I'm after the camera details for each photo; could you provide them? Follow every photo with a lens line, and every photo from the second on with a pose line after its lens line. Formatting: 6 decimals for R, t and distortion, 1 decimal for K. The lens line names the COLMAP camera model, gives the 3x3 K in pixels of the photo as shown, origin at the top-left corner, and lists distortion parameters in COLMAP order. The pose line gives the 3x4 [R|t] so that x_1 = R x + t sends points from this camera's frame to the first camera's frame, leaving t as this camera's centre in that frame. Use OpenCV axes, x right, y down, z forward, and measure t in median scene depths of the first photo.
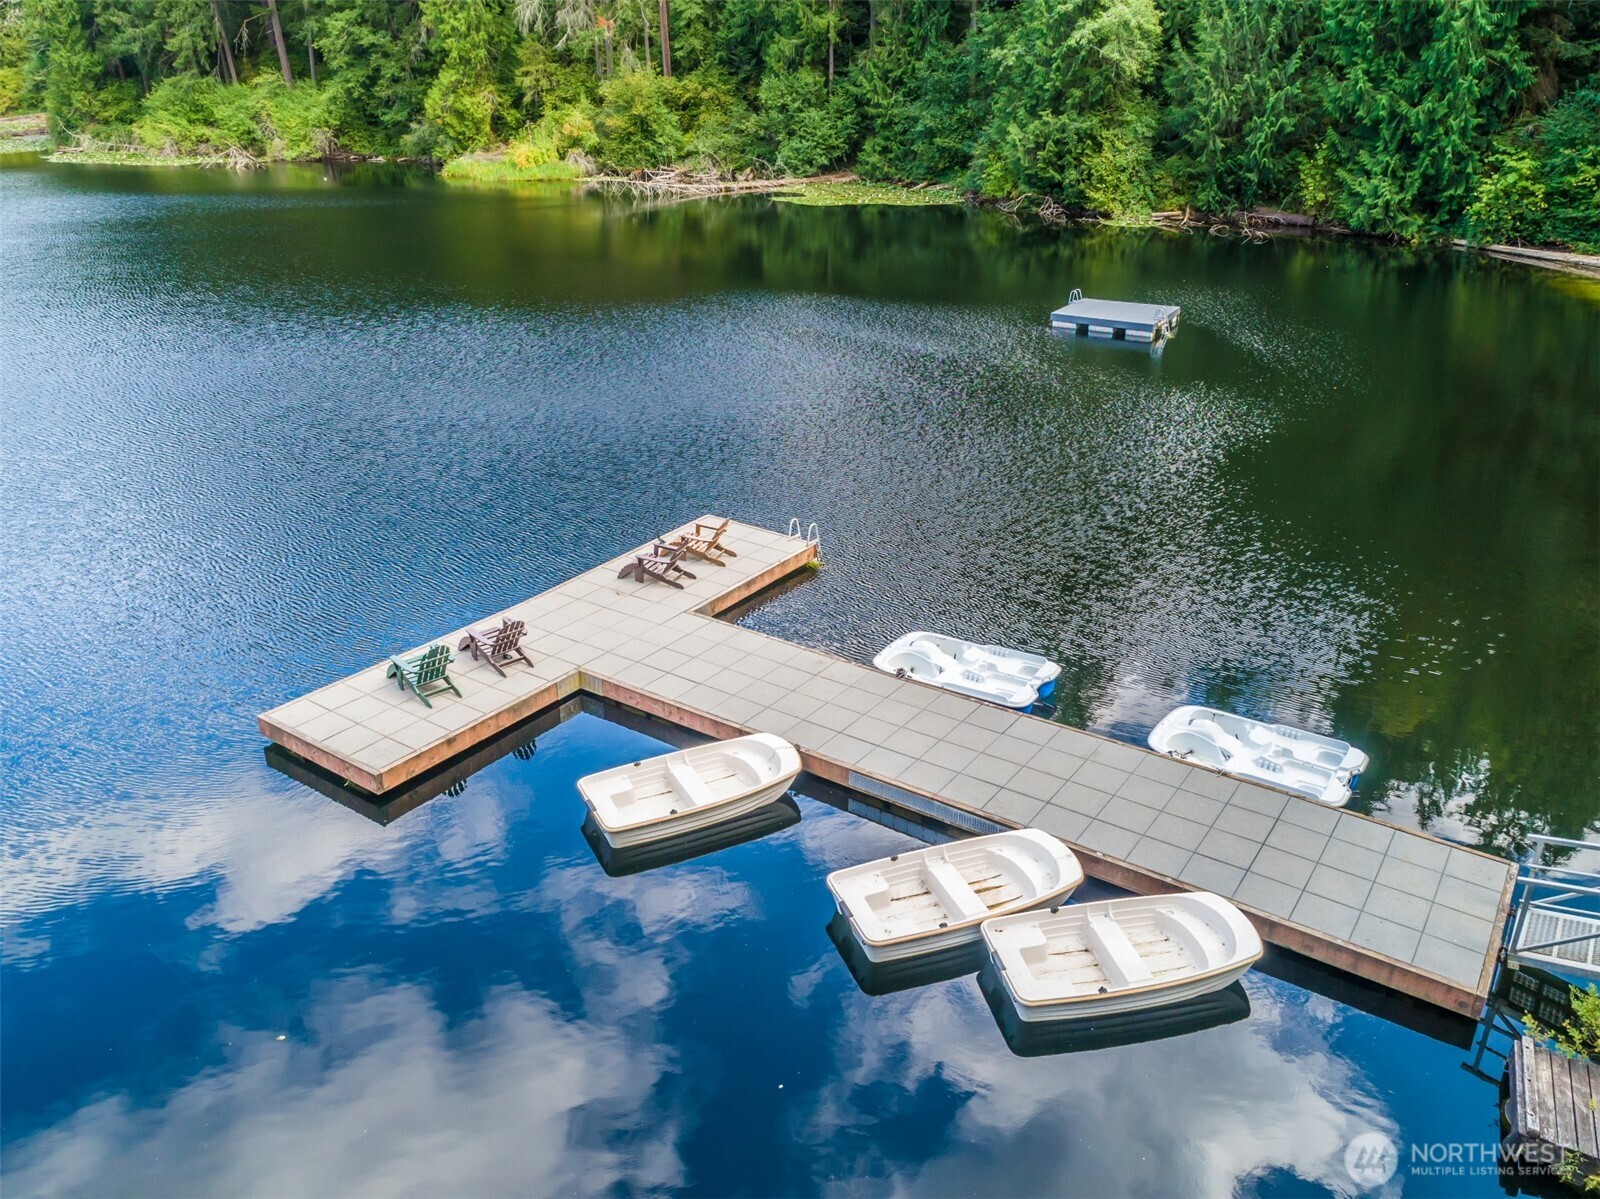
lens RADIAL K [[1180.2, 0, 800.0], [0, 1180.2, 599.5], [0, 0, 1]] dist [0.000953, -0.002930]
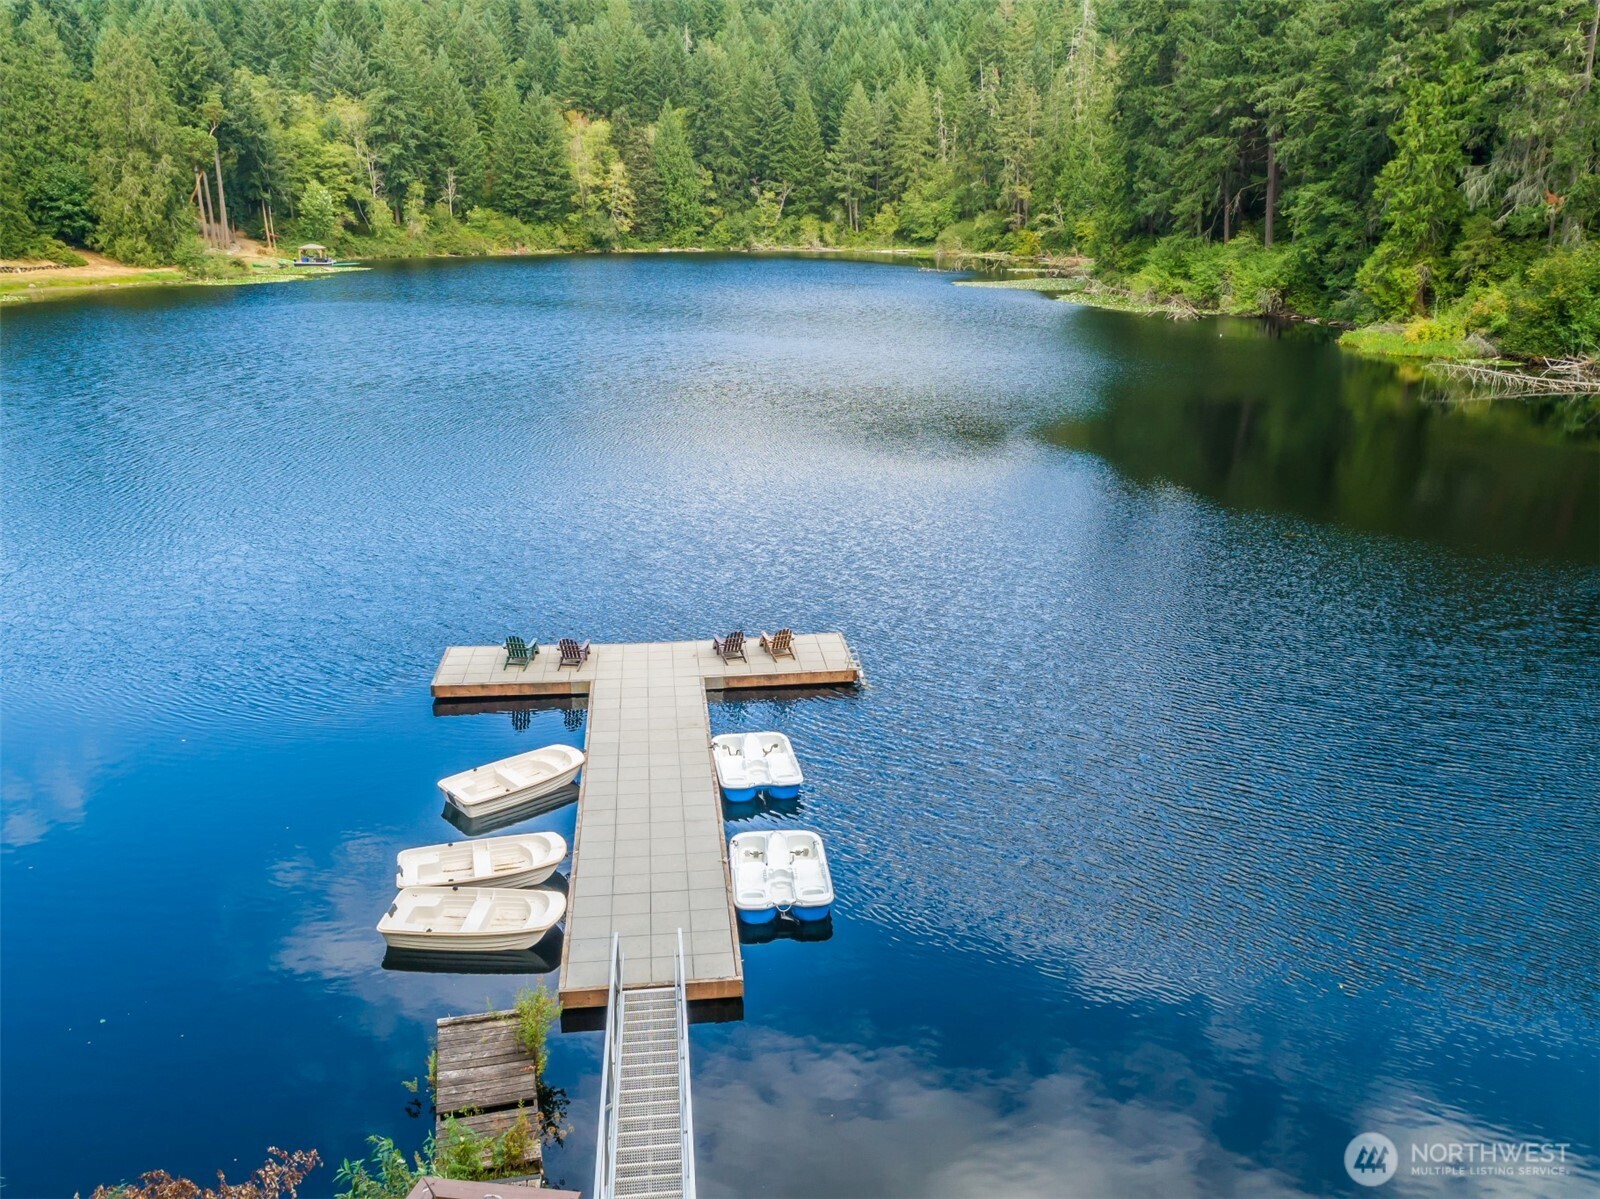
lens RADIAL K [[1257.4, 0, 831.7], [0, 1257.4, 601.2], [0, 0, 1]] dist [-0.017699, 0.012683]
pose [[0.689663, 0.230112, -0.686595, 0.165278], [-0.313531, 0.949572, 0.003318, -0.020760], [0.652735, 0.212981, 0.727032, 0.000804]]
